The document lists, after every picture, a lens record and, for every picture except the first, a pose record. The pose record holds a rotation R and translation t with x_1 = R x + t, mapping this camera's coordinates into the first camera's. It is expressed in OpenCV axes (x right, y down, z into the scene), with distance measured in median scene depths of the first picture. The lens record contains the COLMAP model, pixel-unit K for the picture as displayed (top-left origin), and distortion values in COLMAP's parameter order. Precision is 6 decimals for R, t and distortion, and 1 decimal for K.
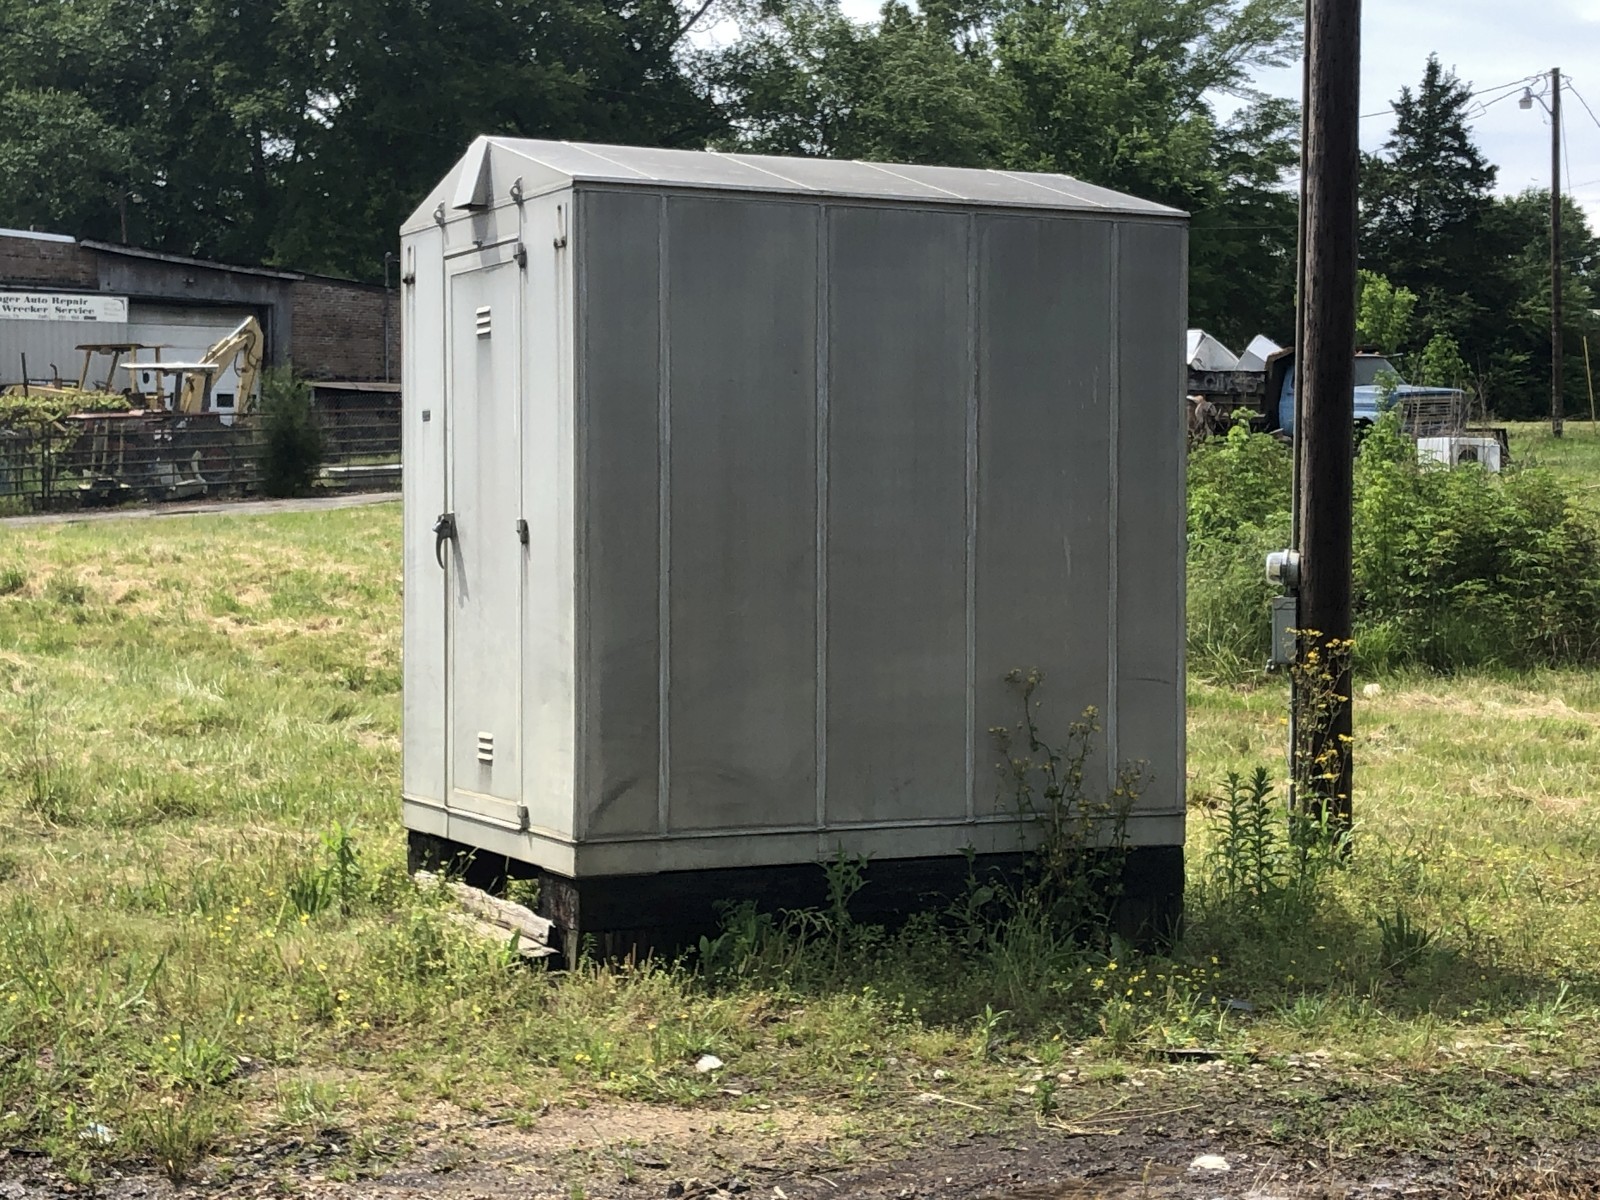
lens RADIAL K [[2890.3, 0, 799.3], [0, 2890.3, 600.6], [0, 0, 1]] dist [0.062265, 0.000000]
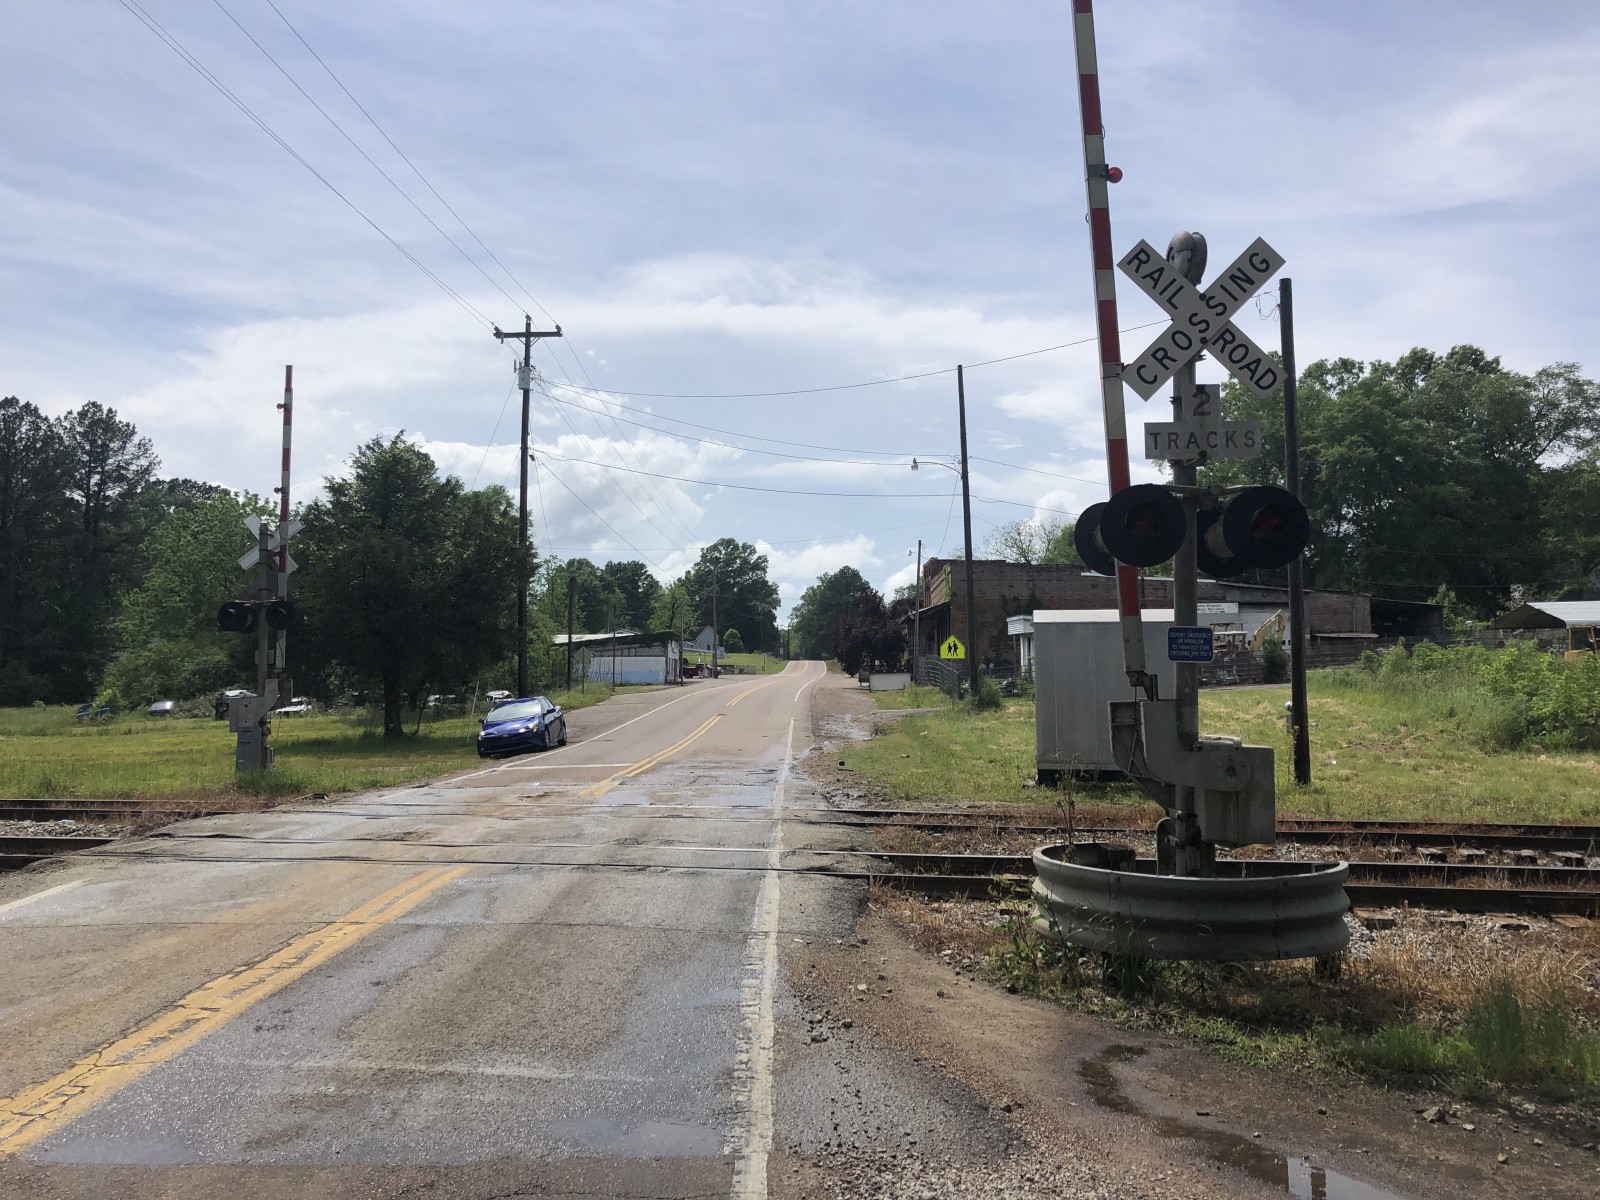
lens RADIAL K [[1315.3, 0, 800.5], [0, 1315.3, 572.7], [0, 0, 1]] dist [0.043948, -0.046348]
pose [[0.811272, -0.054421, -0.582131, 0.100730], [-0.014164, 0.993537, -0.112622, 0.002628], [0.584497, 0.099612, 0.805258, -0.113728]]
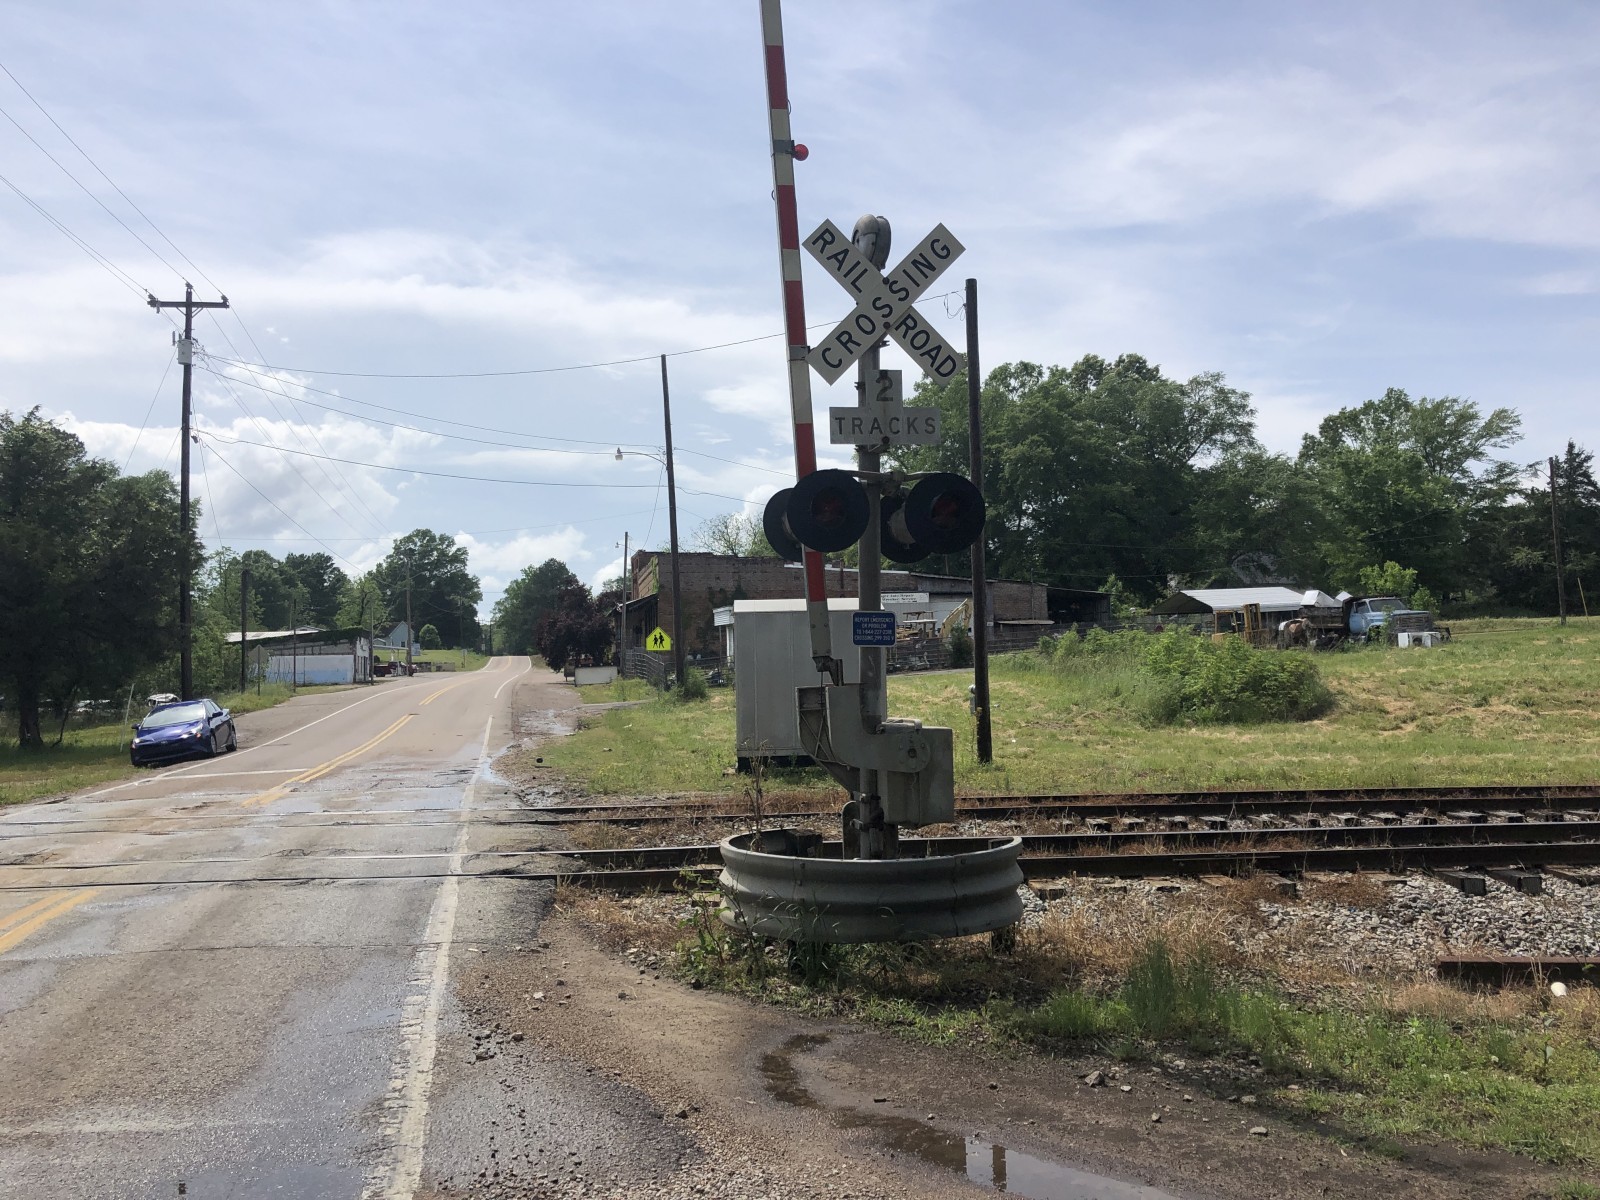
lens RADIAL K [[1315.3, 0, 794.3], [0, 1315.3, 591.9], [0, 0, 1]] dist [0.043948, -0.046348]
pose [[0.917011, -0.049106, -0.395827, 0.099906], [0.013284, 0.995602, -0.092738, 0.002846], [0.398640, 0.079784, 0.913631, -0.105706]]
